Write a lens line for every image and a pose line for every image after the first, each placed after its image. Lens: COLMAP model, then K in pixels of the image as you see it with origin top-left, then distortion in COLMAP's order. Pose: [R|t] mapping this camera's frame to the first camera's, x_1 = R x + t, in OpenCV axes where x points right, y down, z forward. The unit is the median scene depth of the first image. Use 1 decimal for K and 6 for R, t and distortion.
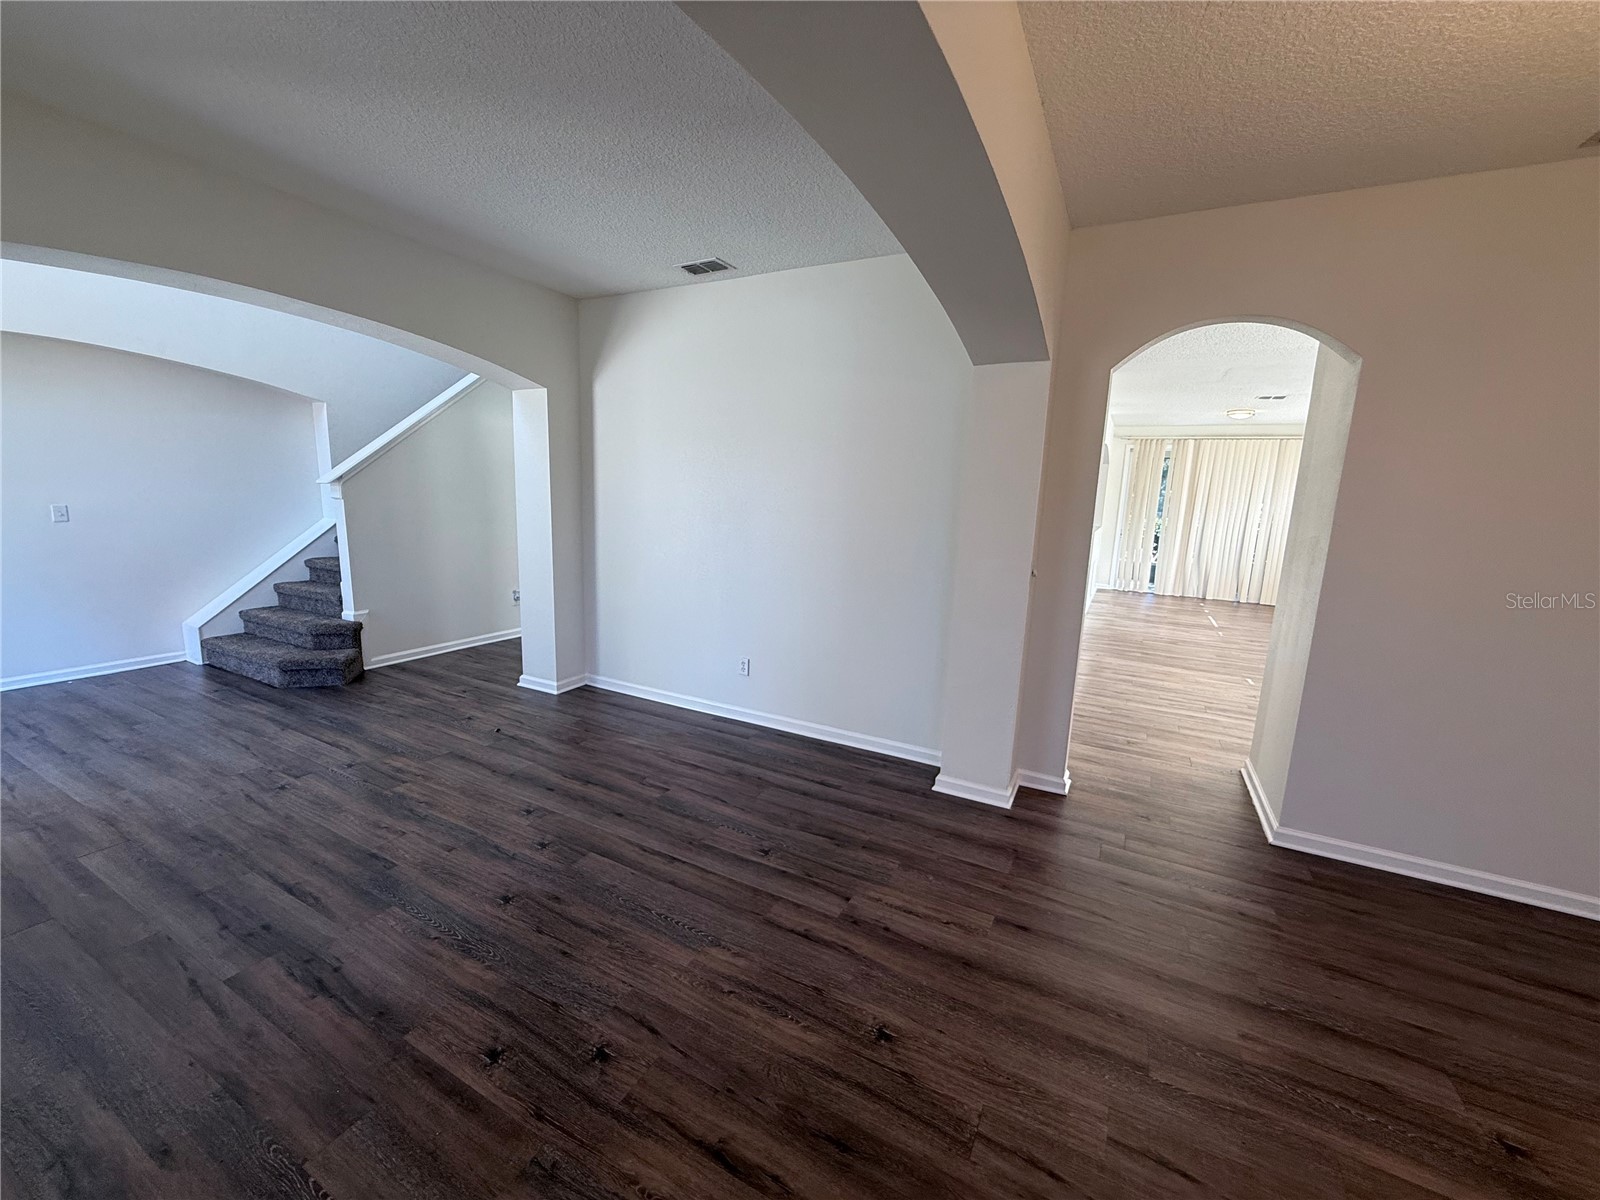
lens RADIAL K [[636.2, 0, 794.9], [0, 636.2, 598.6], [0, 0, 1]] dist [0.000849, 0.000002]
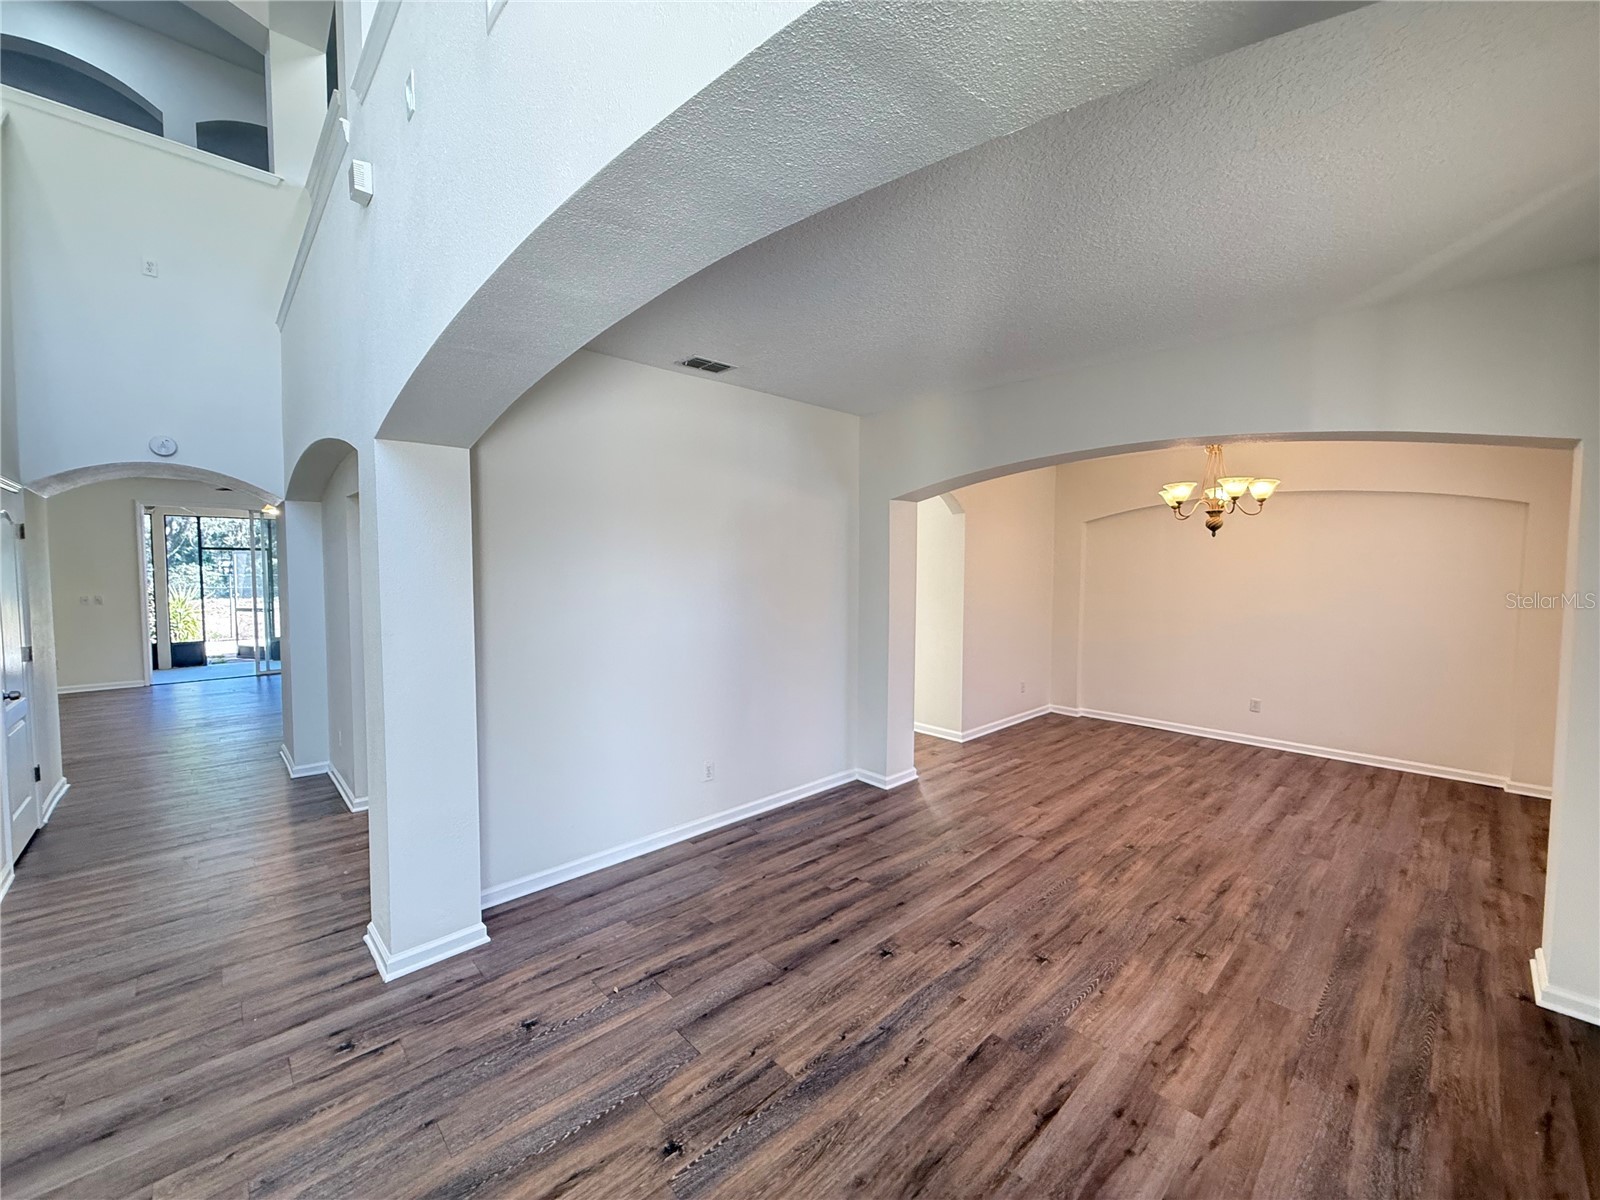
lens RADIAL K [[636.2, 0, 794.9], [0, 636.2, 598.6], [0, 0, 1]] dist [0.000849, 0.000002]
pose [[0.319197, -0.085788, 0.943797, -1.397450], [0.166374, 0.985500, 0.033311, -0.241120], [-0.932970, 0.146391, 0.328842, 0.813575]]
